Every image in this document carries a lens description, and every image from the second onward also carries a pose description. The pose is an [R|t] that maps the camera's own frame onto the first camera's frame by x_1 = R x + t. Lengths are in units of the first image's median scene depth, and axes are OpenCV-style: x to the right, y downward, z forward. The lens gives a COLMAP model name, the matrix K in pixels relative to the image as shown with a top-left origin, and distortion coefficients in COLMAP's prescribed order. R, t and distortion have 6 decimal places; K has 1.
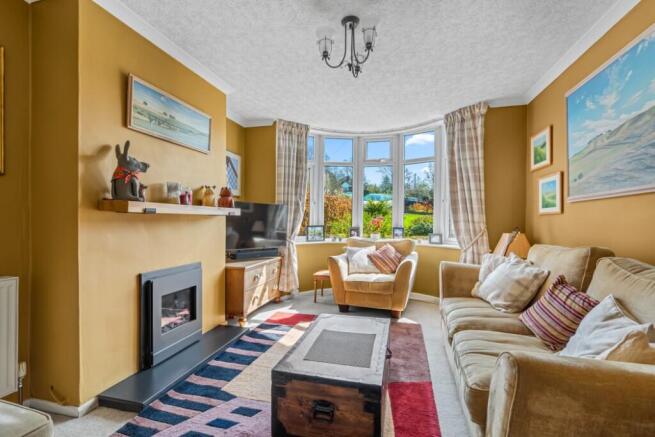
lens RADIAL K [[300.3, 0, 329.3], [0, 300.3, 217.6], [0, 0, 1]] dist [-0.000961, -0.000907]
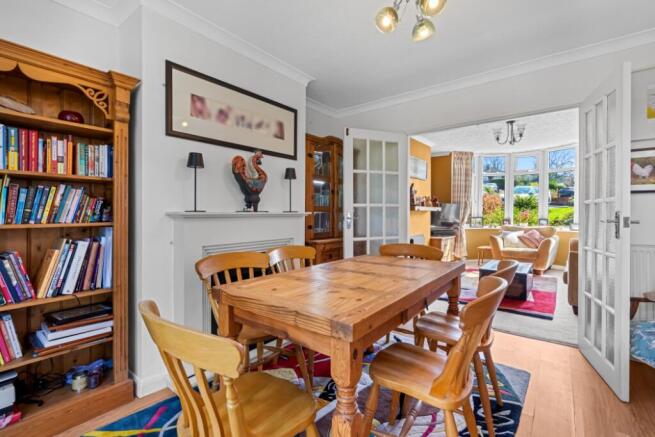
lens RADIAL K [[300.3, 0, 325.5], [0, 300.3, 215.0], [0, 0, 1]] dist [-0.000961, -0.000907]
pose [[0.909061, 0.000577, -0.416663, -0.125486], [0.005336, 0.999901, 0.013026, -0.008393], [0.416629, -0.014065, 0.908968, -0.794735]]
